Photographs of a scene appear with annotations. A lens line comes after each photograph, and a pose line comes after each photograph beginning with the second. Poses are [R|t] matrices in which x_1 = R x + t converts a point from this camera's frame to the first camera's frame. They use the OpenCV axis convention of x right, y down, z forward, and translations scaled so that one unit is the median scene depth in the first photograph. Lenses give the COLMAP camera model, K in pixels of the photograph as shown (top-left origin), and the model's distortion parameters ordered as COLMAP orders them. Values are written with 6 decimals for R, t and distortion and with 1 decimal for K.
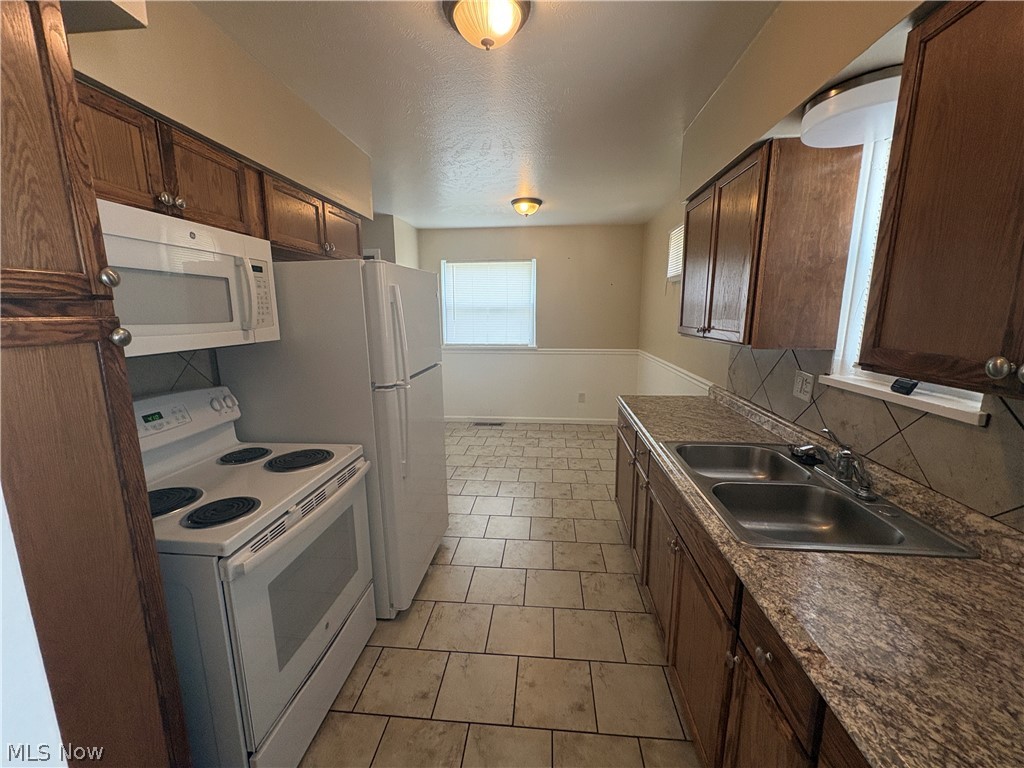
lens RADIAL K [[410.4, 0, 511.8], [0, 410.4, 380.9], [0, 0, 1]] dist [0.009421, 0.000071]
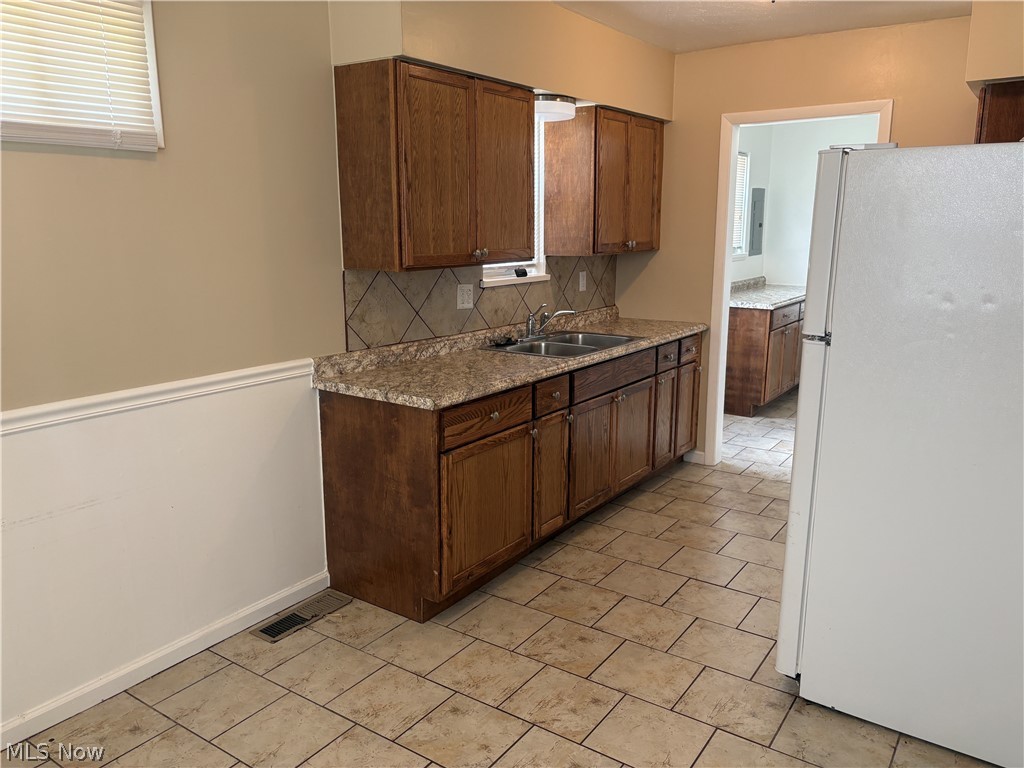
lens RADIAL K [[775.4, 0, 512.0], [0, 775.4, 384.0], [0, 0, 1]] dist [0.052141, -0.047053]
pose [[-0.870046, -0.090965, 0.484505, -0.433900], [0.094679, 0.933697, 0.345320, -0.458494], [-0.483792, 0.346317, -0.803747, 2.573480]]
